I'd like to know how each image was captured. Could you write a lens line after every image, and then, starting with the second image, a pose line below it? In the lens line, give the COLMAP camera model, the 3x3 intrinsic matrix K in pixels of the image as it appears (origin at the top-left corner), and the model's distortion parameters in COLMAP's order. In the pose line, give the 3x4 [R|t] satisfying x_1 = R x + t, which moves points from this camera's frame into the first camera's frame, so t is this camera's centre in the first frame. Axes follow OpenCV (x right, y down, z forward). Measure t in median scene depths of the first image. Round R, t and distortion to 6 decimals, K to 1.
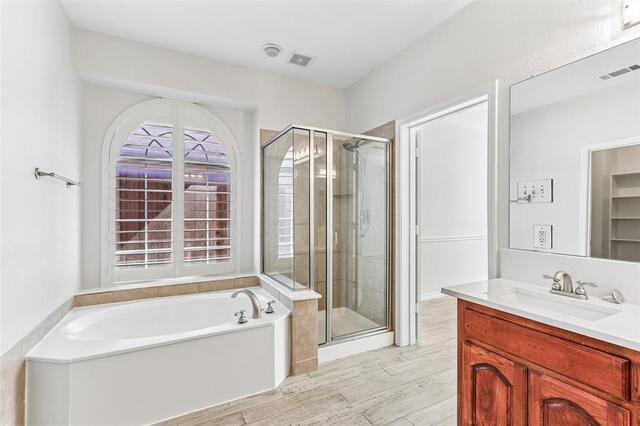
lens RADIAL K [[296.9, 0, 320.4], [0, 296.9, 213.8], [0, 0, 1]] dist [0.001759, 0.000946]
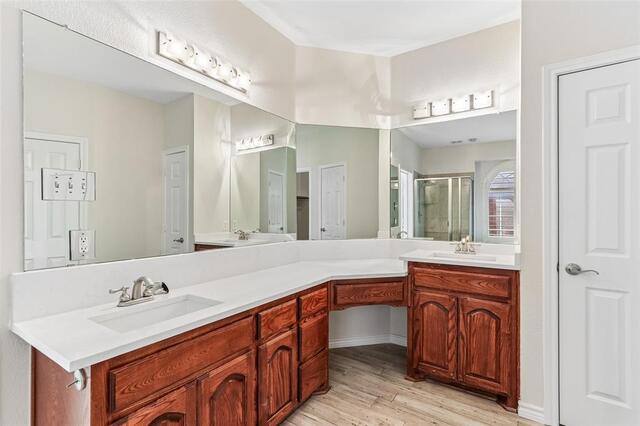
lens RADIAL K [[296.9, 0, 321.8], [0, 296.9, 215.6], [0, 0, 1]] dist [0.001759, 0.000946]
pose [[-0.500719, -0.002618, 0.865606, -0.308924], [-0.005254, 0.999986, -0.000014, -0.000018], [-0.865594, -0.004555, -0.500726, 1.131185]]
